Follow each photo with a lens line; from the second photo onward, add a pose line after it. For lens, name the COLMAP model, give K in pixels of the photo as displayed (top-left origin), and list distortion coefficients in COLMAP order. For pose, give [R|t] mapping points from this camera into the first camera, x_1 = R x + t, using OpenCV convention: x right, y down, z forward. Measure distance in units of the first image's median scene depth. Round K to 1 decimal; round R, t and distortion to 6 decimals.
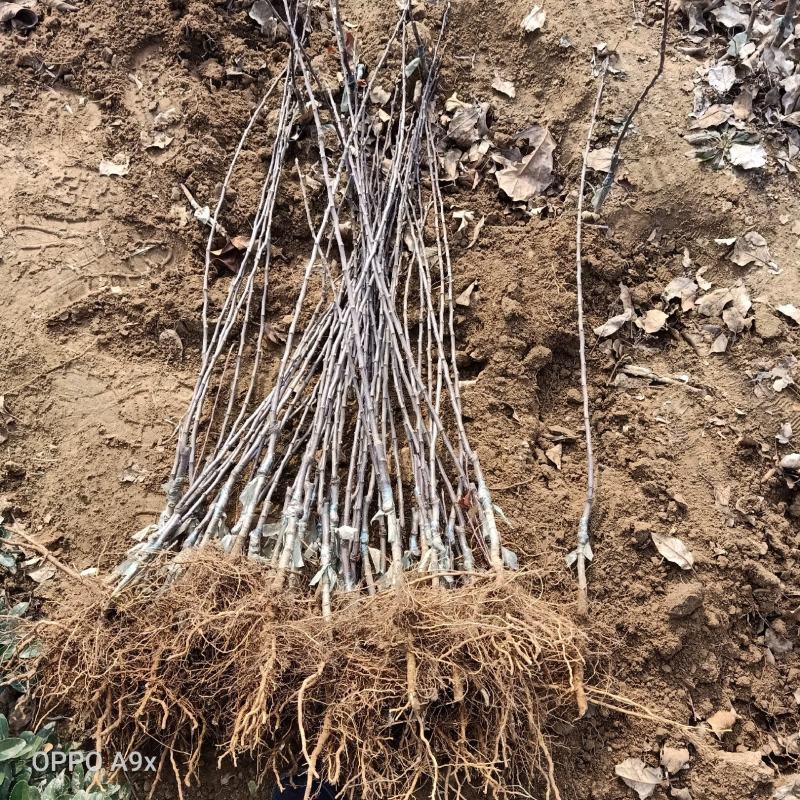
lens RADIAL K [[736.9, 0, 400.0], [0, 736.9, 400.0], [0, 0, 1]] dist [0.096872, -0.137805]
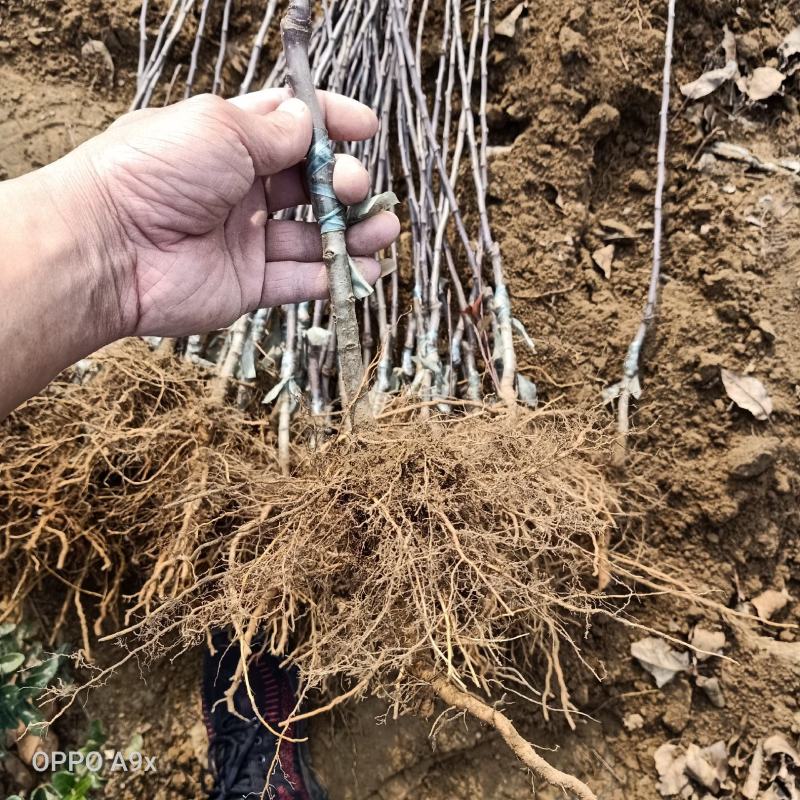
lens RADIAL K [[736.9, 0, 400.0], [0, 736.9, 400.0], [0, 0, 1]] dist [0.096872, -0.137805]
pose [[0.996758, 0.079967, 0.008917, 0.007659], [-0.079706, 0.966143, 0.245386, 0.046840], [0.011007, -0.245301, 0.969384, 0.244355]]
